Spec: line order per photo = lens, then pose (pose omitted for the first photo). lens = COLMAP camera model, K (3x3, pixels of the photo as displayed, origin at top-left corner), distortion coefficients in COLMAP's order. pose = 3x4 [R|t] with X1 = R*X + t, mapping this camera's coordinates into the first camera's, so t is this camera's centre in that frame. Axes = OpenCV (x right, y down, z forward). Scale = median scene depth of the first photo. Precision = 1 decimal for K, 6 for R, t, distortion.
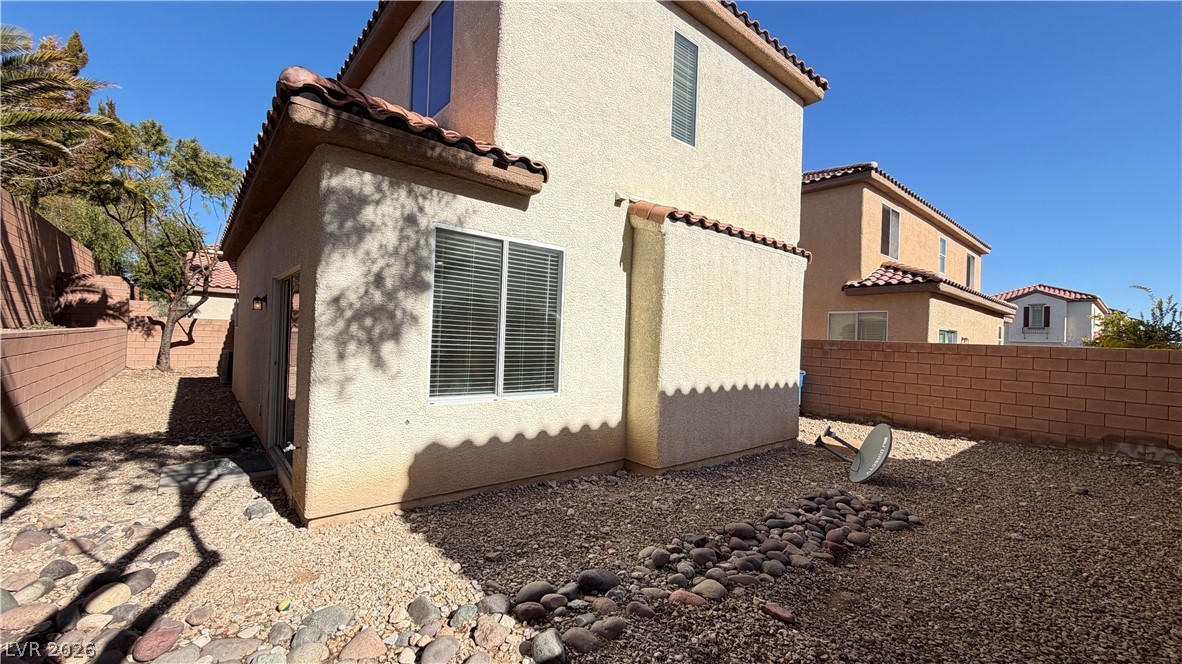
lens RADIAL K [[470.1, 0, 588.9], [0, 470.1, 332.9], [0, 0, 1]] dist [-0.000387, 0.000512]
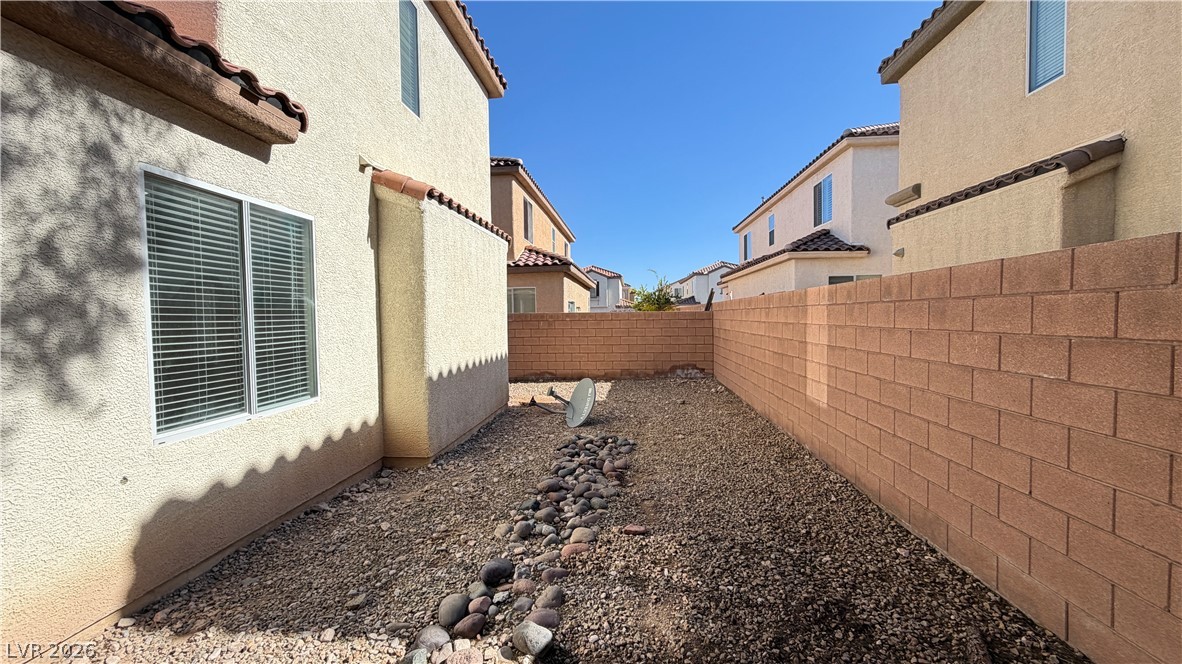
lens RADIAL K [[470.1, 0, 588.9], [0, 470.1, 332.9], [0, 0, 1]] dist [-0.000387, 0.000512]
pose [[0.708876, -0.073789, 0.701463, -0.339177], [0.033662, 0.996919, 0.070851, -0.027948], [-0.704529, -0.026612, 0.709176, 0.109219]]
